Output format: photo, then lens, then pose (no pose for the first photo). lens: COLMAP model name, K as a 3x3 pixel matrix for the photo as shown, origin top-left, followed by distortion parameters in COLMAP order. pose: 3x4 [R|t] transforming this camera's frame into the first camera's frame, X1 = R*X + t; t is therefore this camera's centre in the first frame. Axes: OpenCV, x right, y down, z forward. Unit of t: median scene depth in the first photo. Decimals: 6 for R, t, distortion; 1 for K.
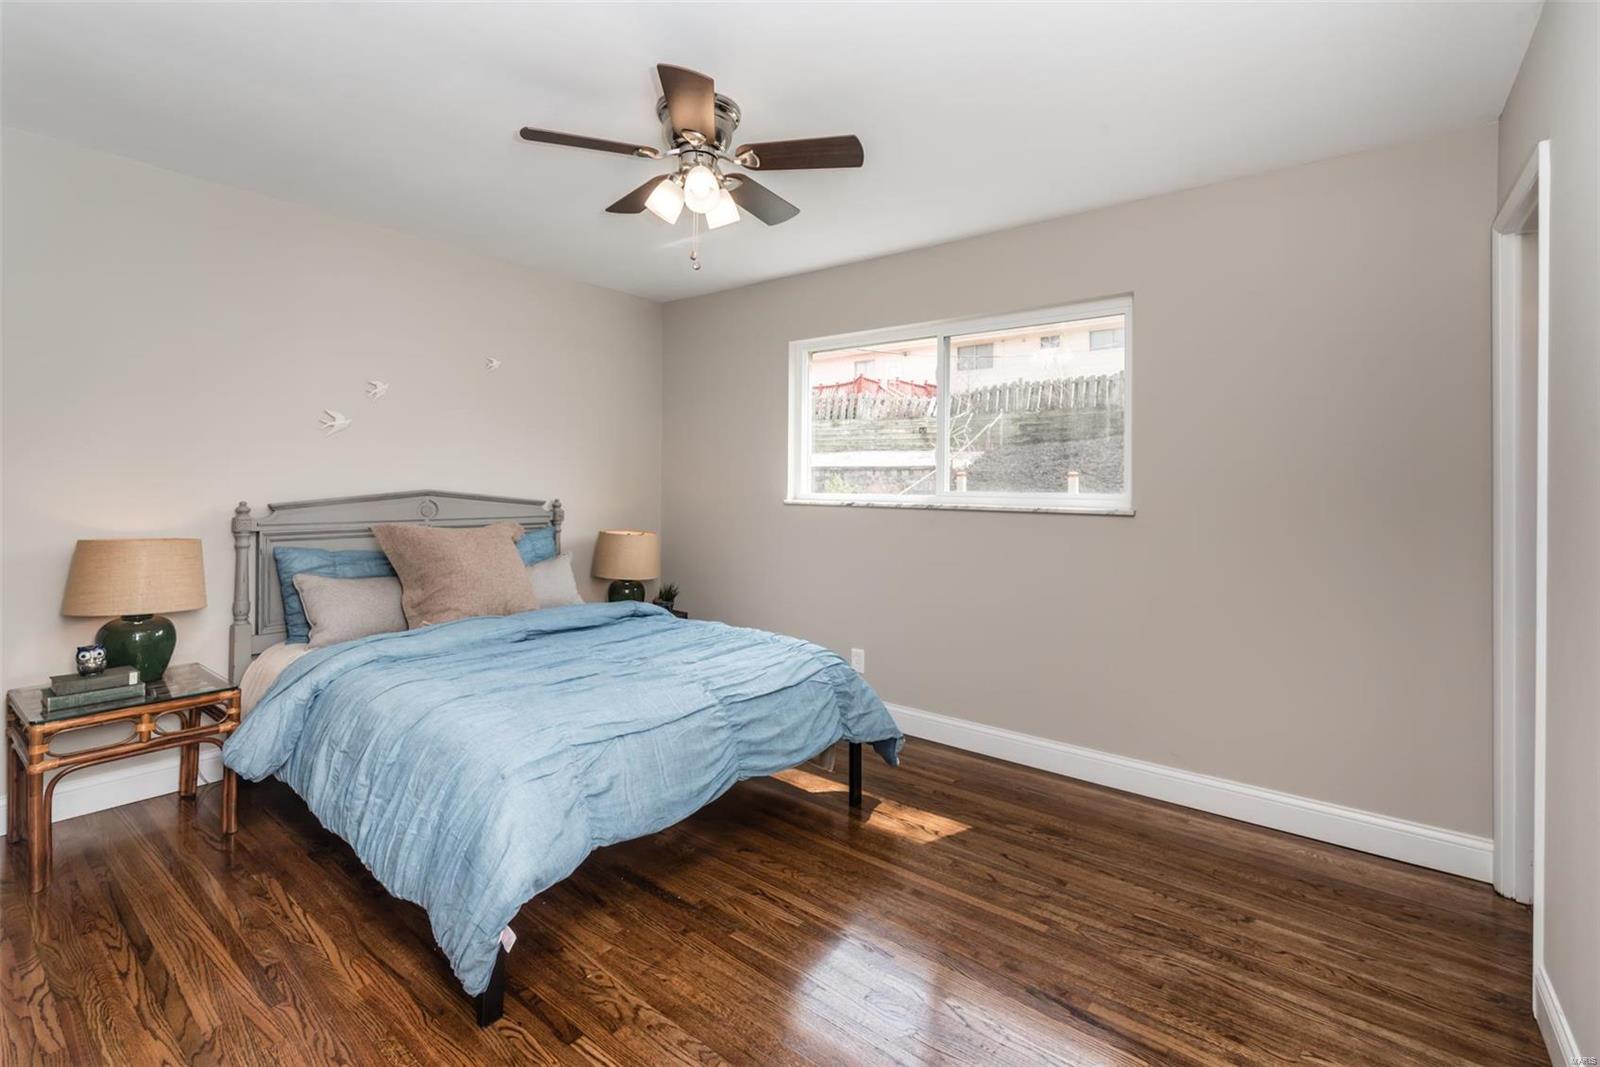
lens RADIAL K [[717.6, 0, 800.1], [0, 717.6, 477.8], [0, 0, 1]] dist [-0.000916, -0.000122]
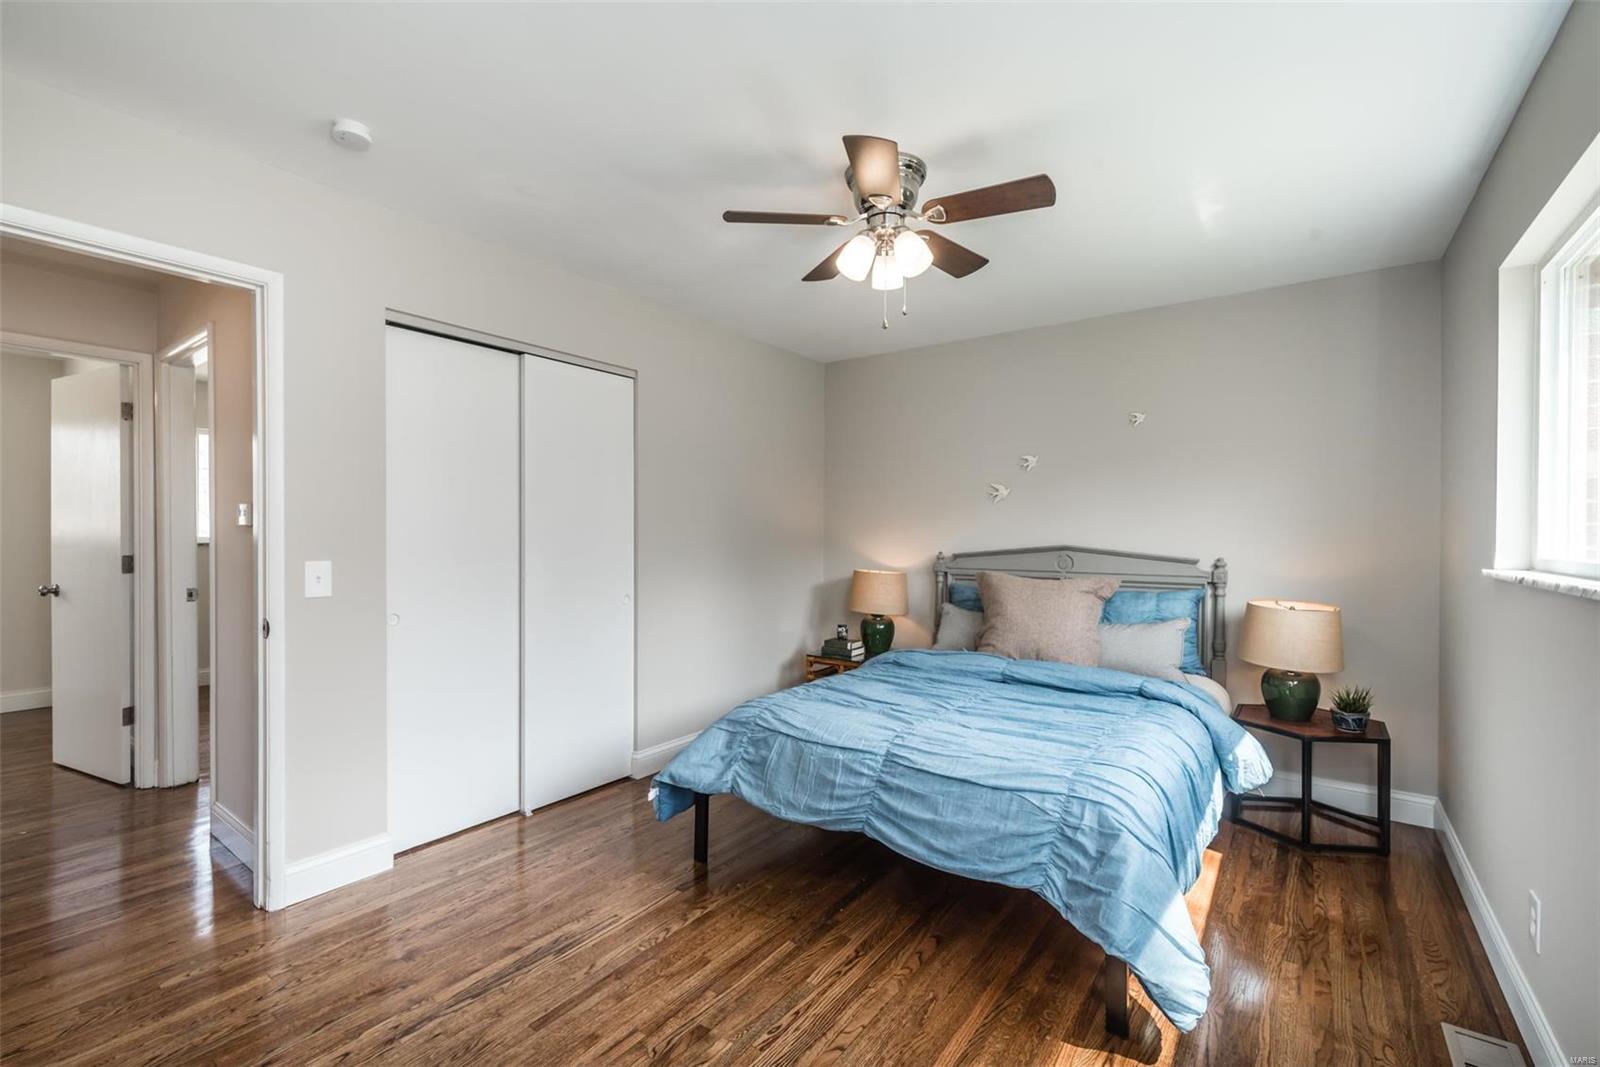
lens RADIAL K [[685.8, 0, 798.7], [0, 685.8, 539.5], [0, 0, 1]] dist [-0.001406, -0.000119]
pose [[0.033650, -0.003695, -0.999427, 0.761882], [0.004611, 0.999983, -0.003542, 0.013822], [0.999423, -0.004489, 0.033666, 0.771693]]
